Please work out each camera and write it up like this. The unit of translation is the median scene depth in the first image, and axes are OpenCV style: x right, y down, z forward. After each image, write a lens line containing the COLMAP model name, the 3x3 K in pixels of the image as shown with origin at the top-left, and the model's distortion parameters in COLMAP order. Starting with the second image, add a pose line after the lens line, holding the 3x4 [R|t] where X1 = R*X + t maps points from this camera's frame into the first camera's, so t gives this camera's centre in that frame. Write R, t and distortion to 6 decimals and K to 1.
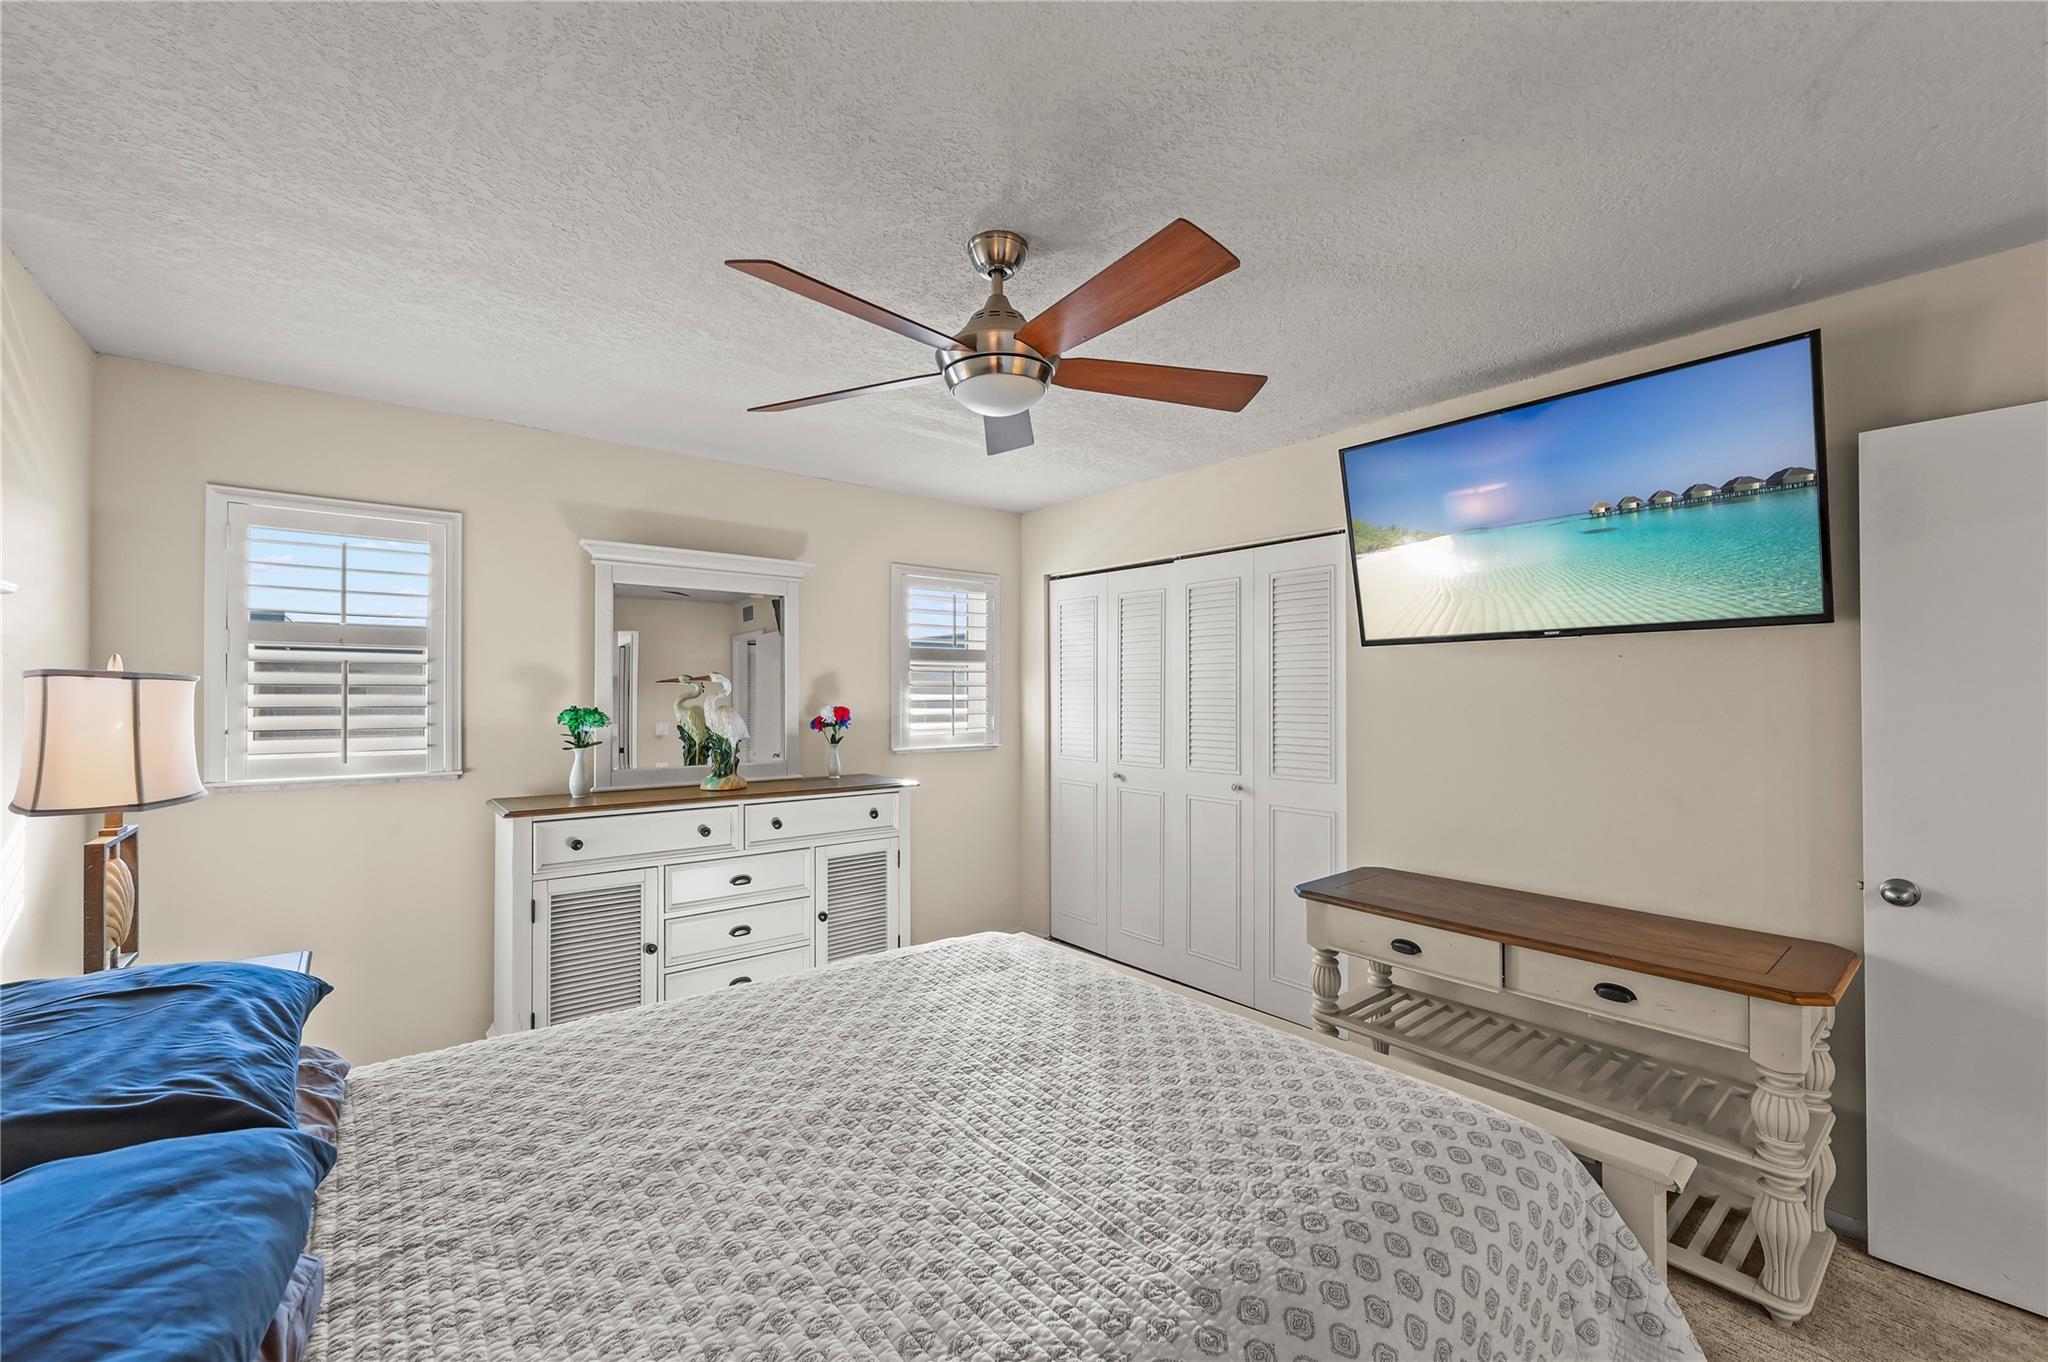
lens RADIAL K [[808.0, 0, 1021.1], [0, 808.0, 691.6], [0, 0, 1]] dist [-0.001780, 0.000577]
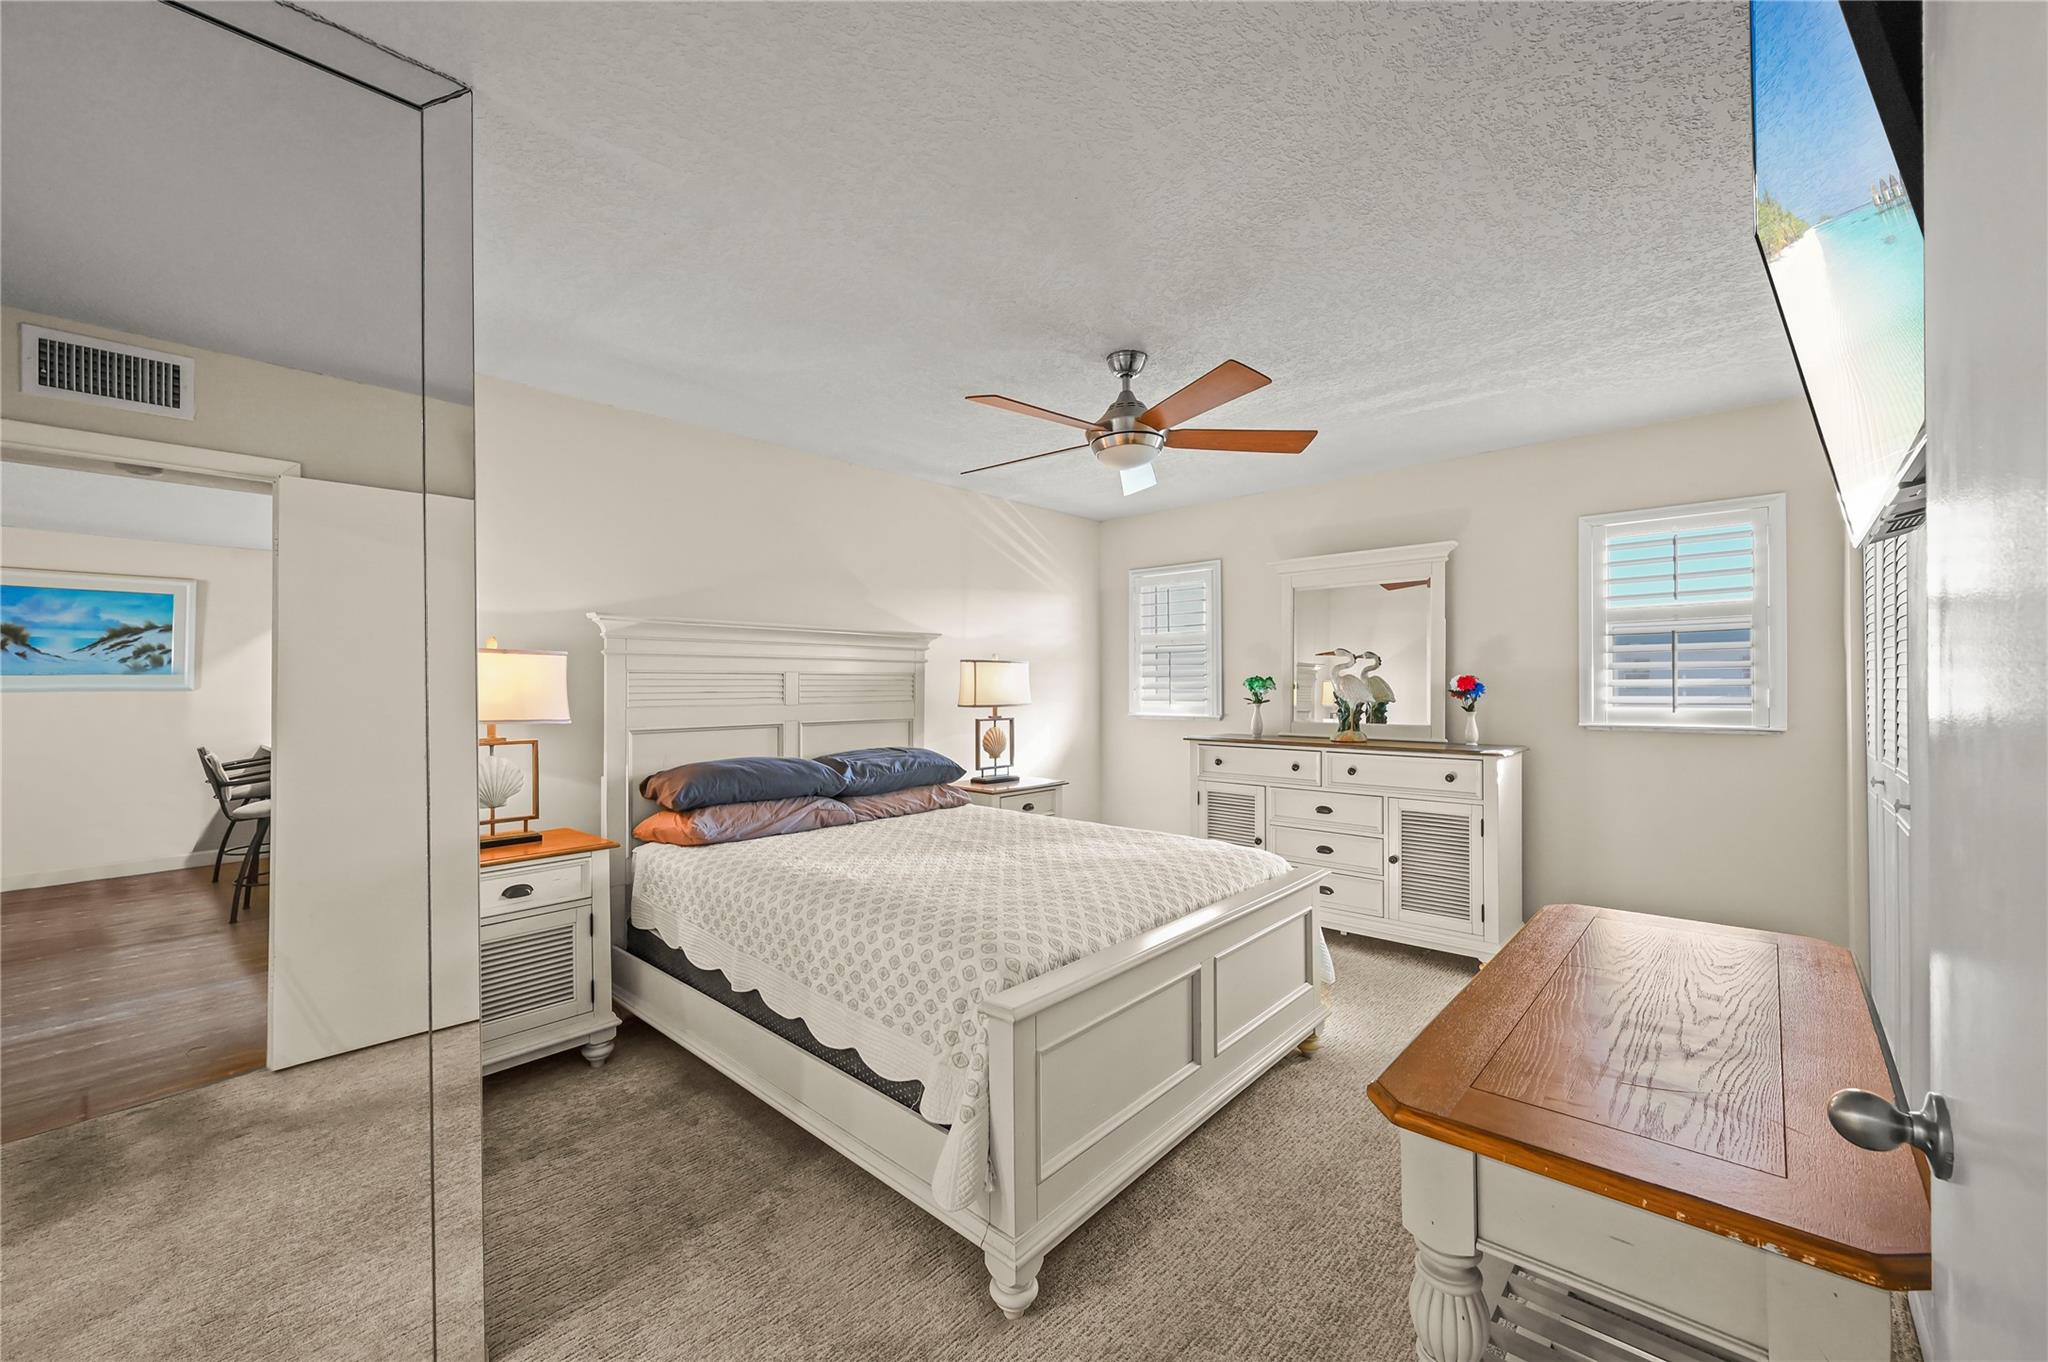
lens RADIAL K [[808.0, 0, 1016.6], [0, 808.0, 677.6], [0, 0, 1]] dist [-0.001780, 0.000577]
pose [[0.148772, -0.006950, -0.988847, 0.803513], [0.008073, 0.999951, -0.005813, 0.024582], [0.988839, -0.007118, 0.148820, 0.308645]]
